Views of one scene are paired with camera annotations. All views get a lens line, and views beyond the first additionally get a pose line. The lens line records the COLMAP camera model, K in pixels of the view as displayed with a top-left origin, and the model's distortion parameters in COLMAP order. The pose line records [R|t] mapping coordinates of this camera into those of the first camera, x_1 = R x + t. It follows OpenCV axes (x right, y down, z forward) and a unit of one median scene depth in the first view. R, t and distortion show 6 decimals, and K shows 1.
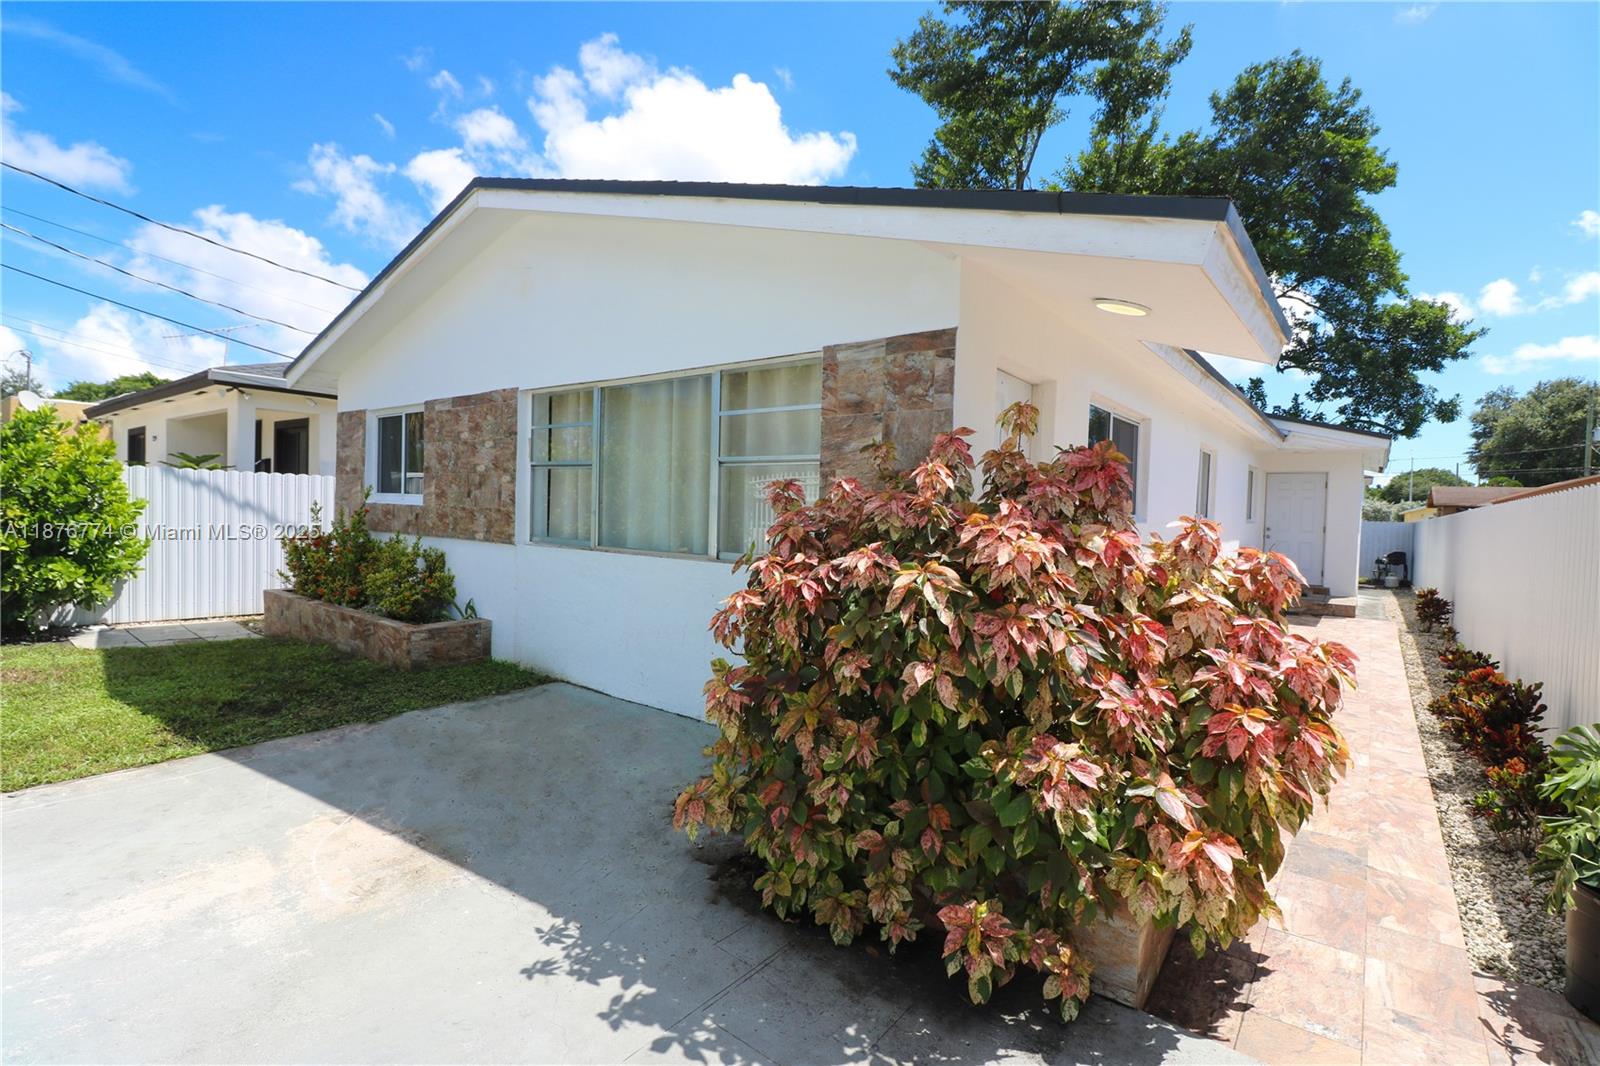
lens RADIAL K [[728.6, 0, 800.0], [0, 728.6, 533.0], [0, 0, 1]] dist [0.015178, -0.019588]
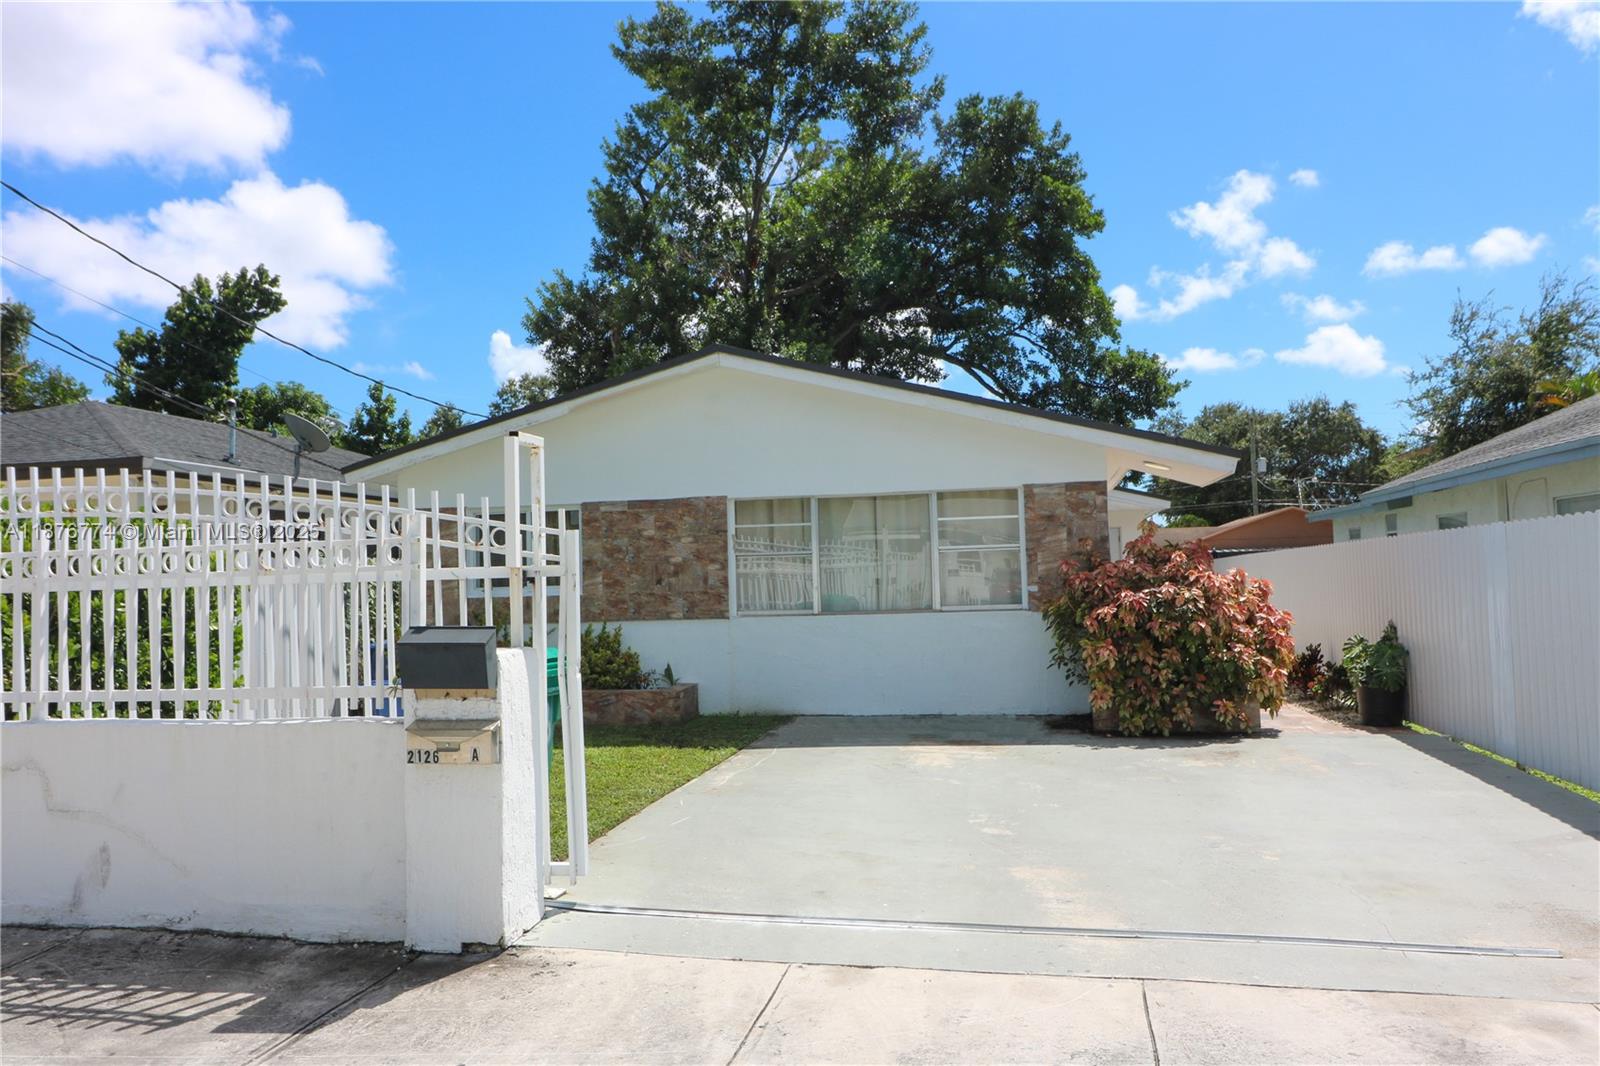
lens RADIAL K [[1210.6, 0, 800.0], [0, 1210.6, 533.0], [0, 0, 1]] dist [0.049968, 0.000491]
pose [[0.885575, -0.035876, 0.463109, -0.362357], [0.070057, 0.995924, -0.056814, -0.001035], [-0.459183, 0.082757, 0.884479, -0.271228]]
